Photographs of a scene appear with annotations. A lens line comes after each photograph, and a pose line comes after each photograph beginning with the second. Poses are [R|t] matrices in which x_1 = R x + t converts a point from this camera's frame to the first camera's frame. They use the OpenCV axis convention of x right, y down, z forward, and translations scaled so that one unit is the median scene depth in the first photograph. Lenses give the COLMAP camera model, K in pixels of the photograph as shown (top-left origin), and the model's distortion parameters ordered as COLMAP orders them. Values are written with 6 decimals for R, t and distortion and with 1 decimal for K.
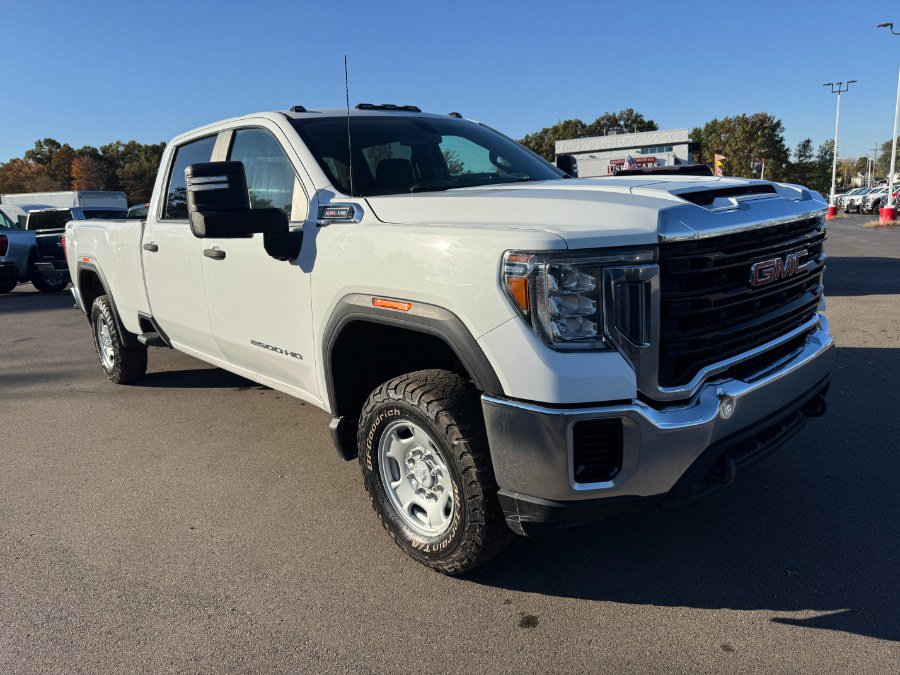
lens RADIAL K [[662.2, 0, 478.7], [0, 662.2, 340.2], [0, 0, 1]] dist [0.012970, -0.019408]
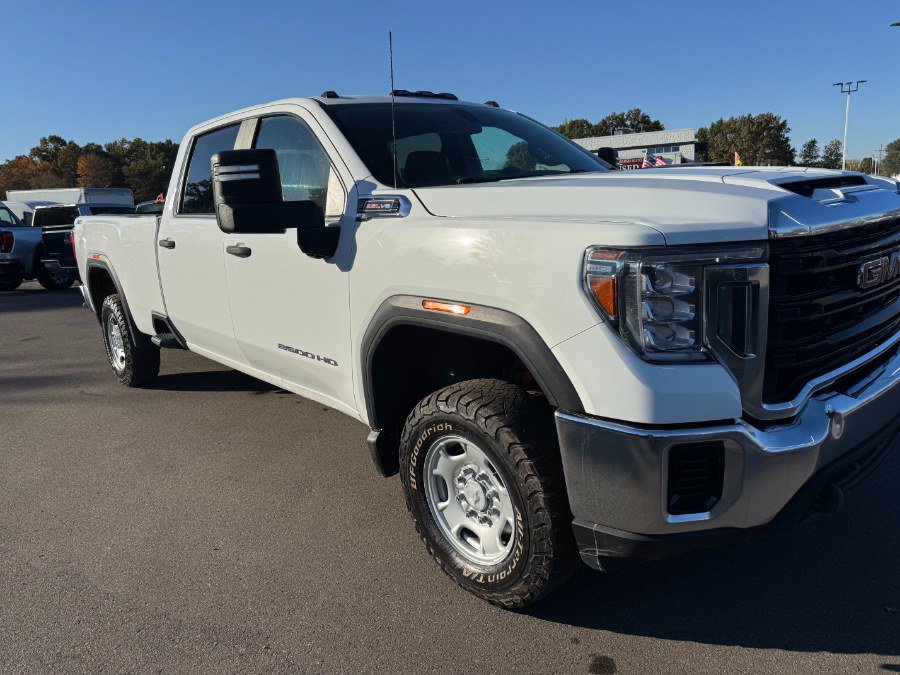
lens RADIAL K [[660.0, 0, 481.4], [0, 660.0, 338.1], [0, 0, 1]] dist [0.006782, -0.006801]
pose [[0.999992, 0.004009, -0.000033, -0.062704], [-0.004009, 0.999991, -0.001274, -0.008641], [0.000028, 0.001274, 0.999999, 0.082427]]
